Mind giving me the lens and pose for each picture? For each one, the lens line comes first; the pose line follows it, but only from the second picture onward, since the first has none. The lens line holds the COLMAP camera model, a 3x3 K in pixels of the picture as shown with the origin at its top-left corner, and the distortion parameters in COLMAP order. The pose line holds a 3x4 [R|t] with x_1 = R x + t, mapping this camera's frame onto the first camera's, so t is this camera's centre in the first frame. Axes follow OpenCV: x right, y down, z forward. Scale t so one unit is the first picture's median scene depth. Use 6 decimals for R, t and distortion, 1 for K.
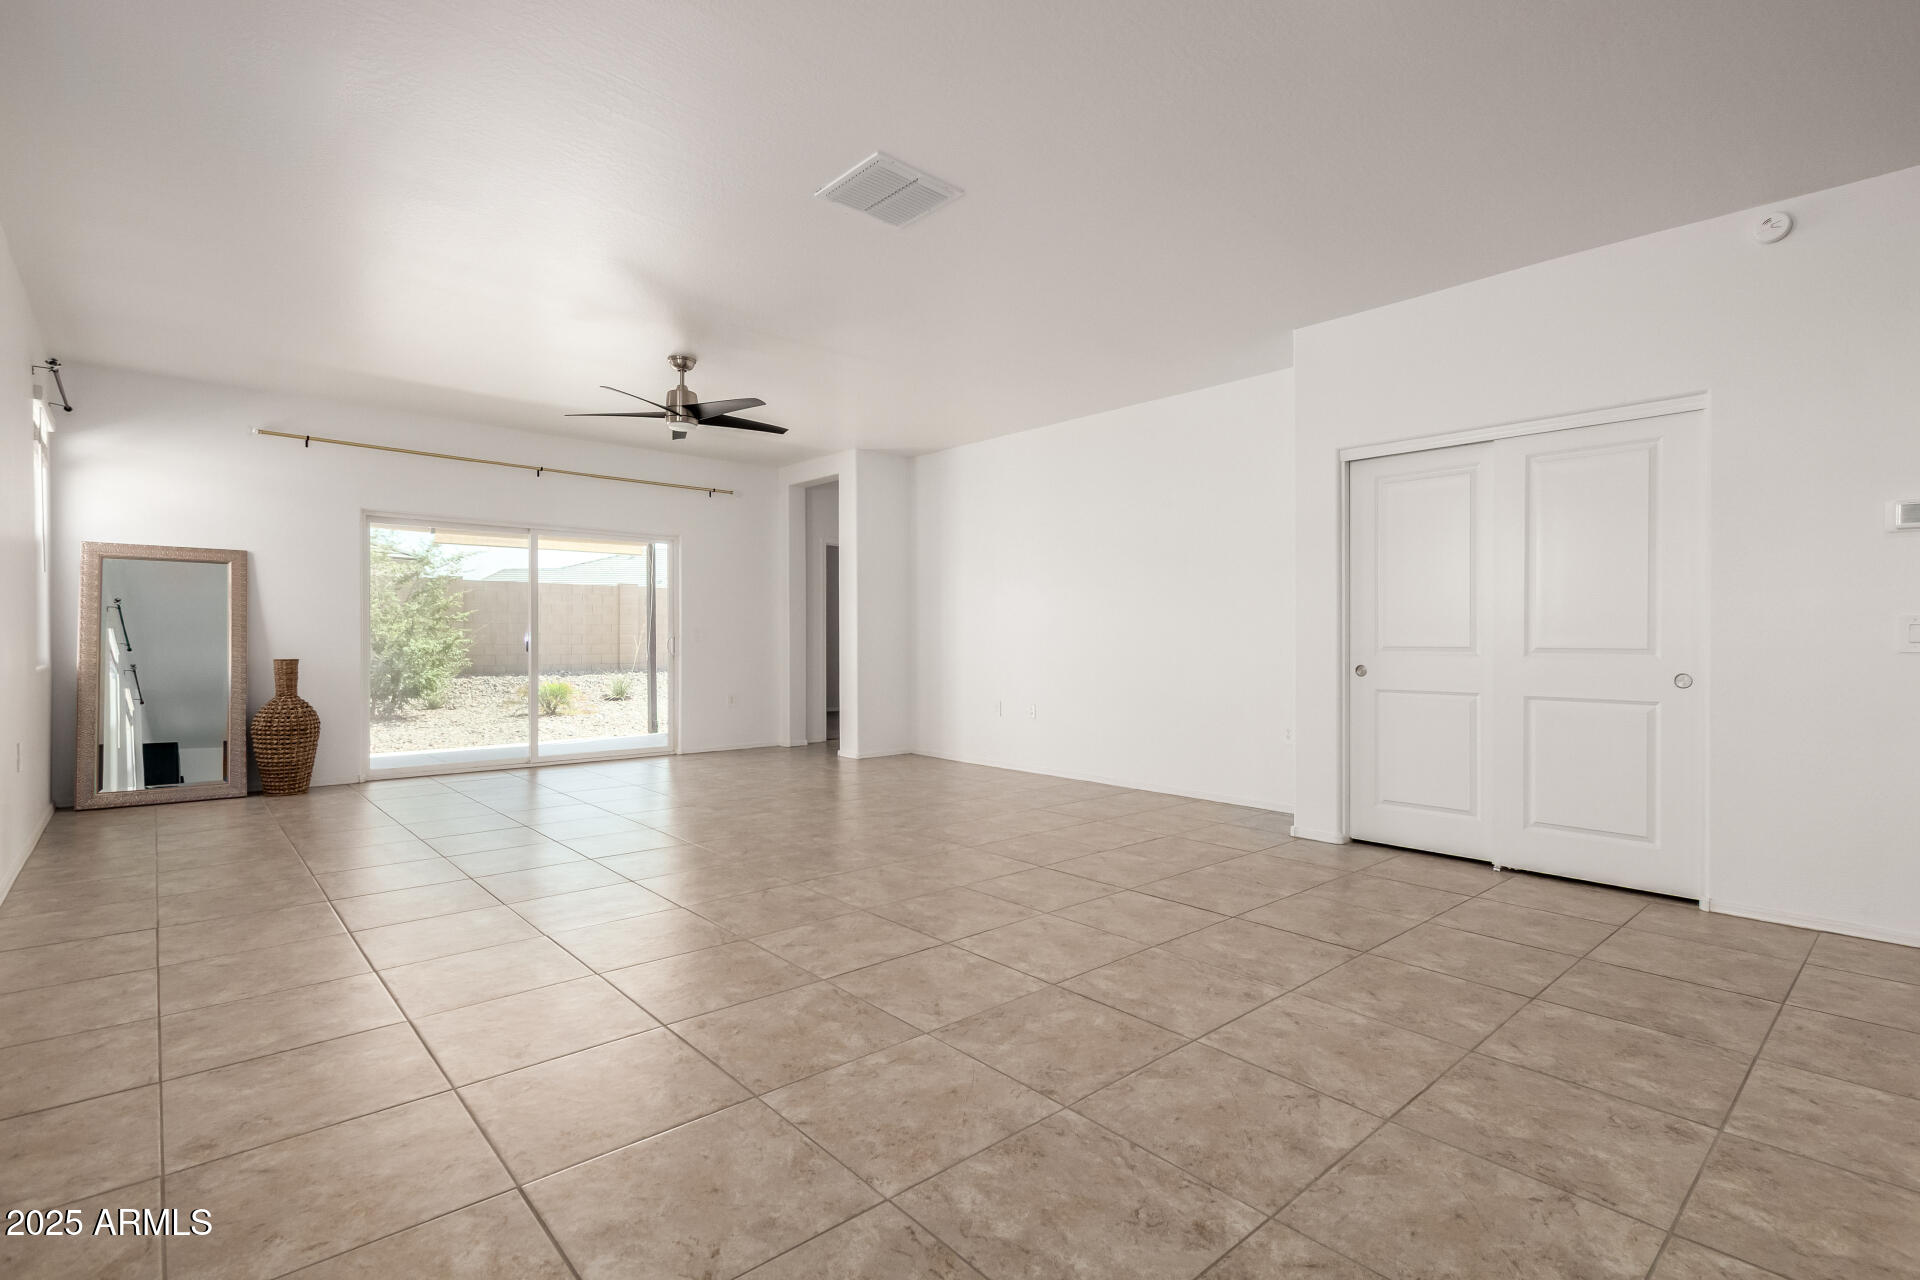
lens RADIAL K [[896.8, 0, 1016.7], [0, 896.8, 643.8], [0, 0, 1]] dist [0.012905, -0.004173]
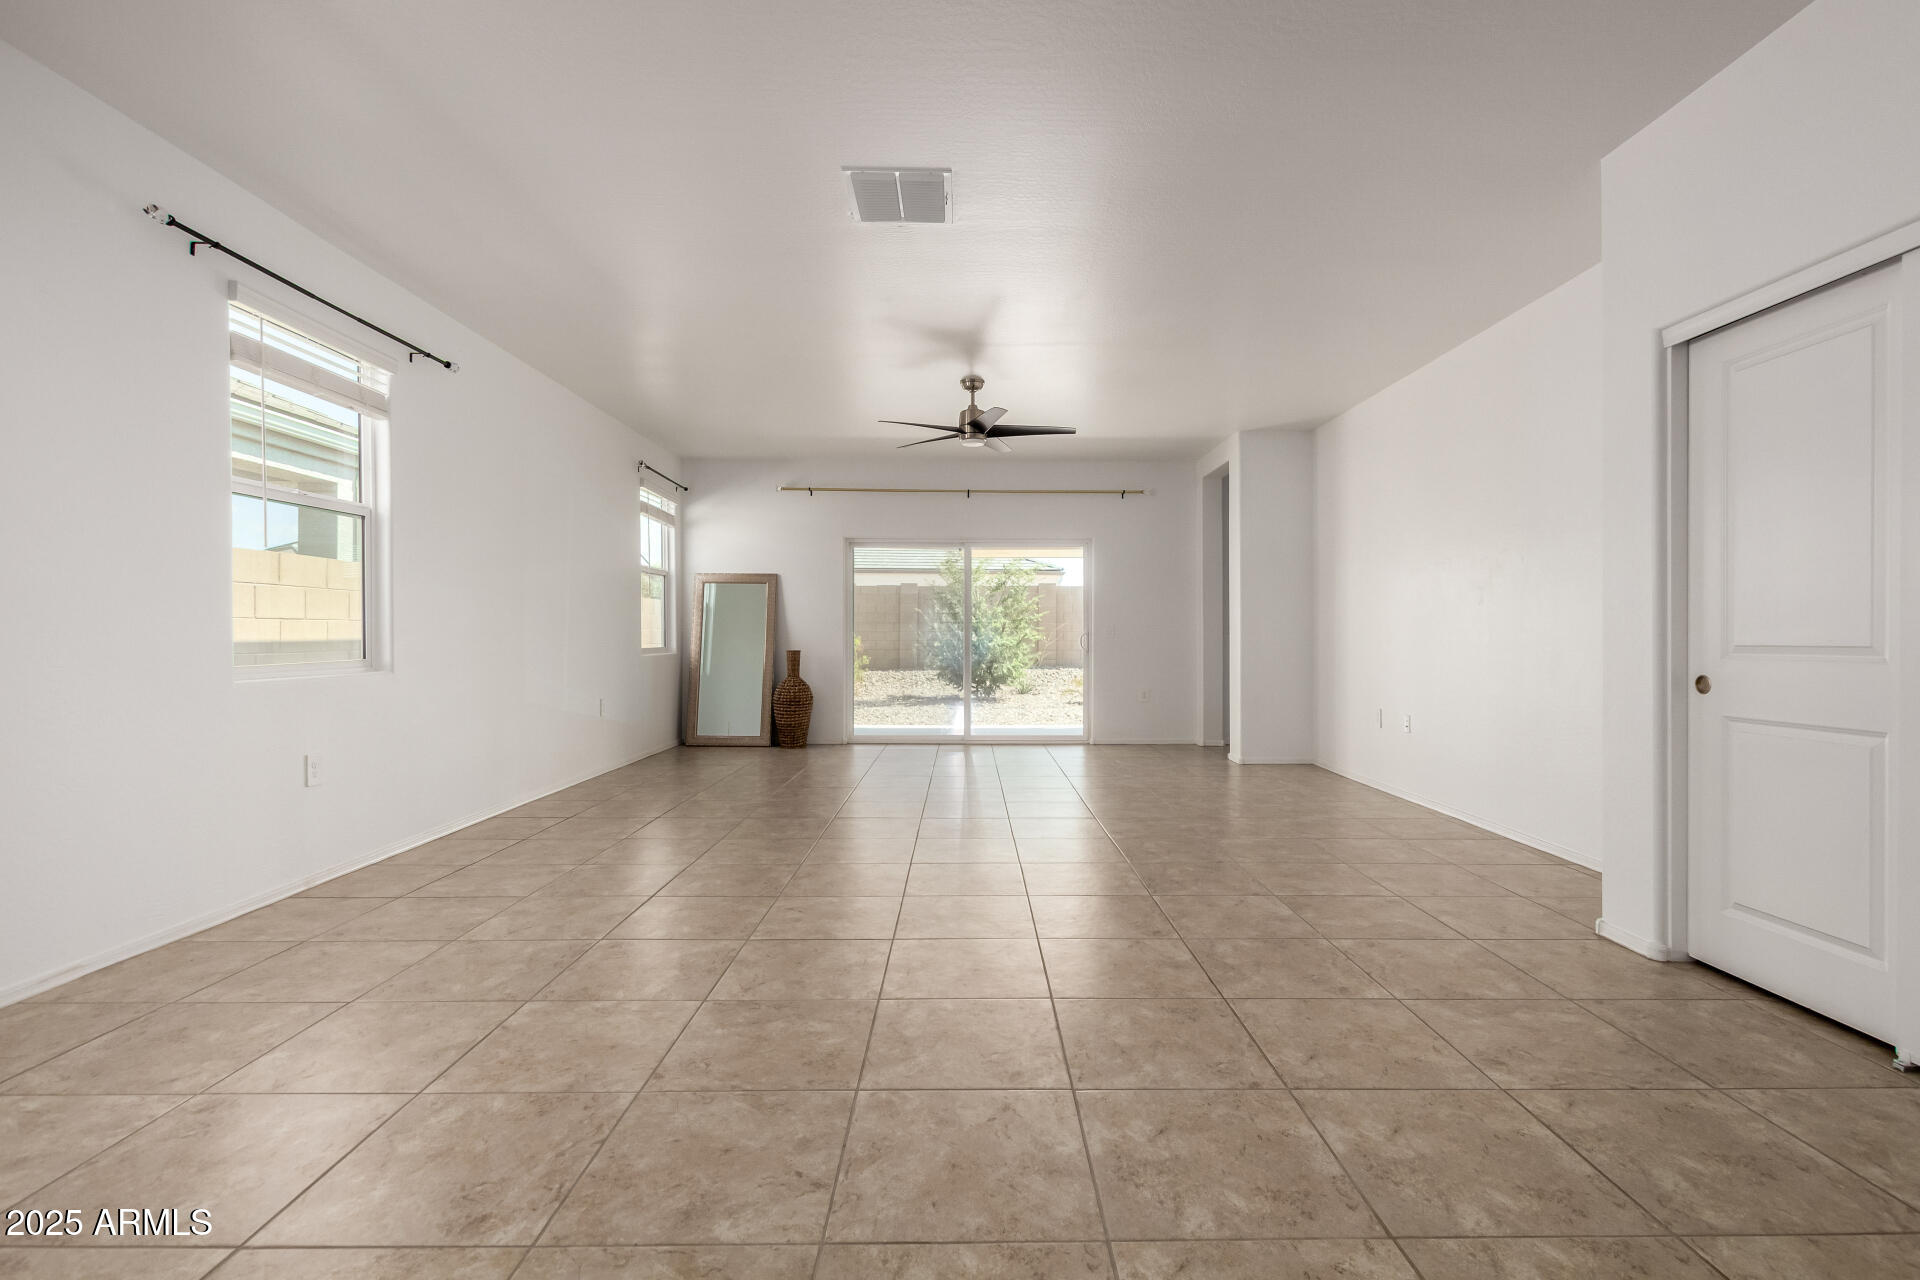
lens RADIAL K [[896.8, 0, 958.1], [0, 896.8, 644.0], [0, 0, 1]] dist [0.012905, -0.004173]
pose [[0.737924, 0.004405, -0.674869, 0.410746], [-0.002179, 0.999989, 0.004145, 0.001233], [0.674880, -0.001588, 0.737926, 0.200857]]
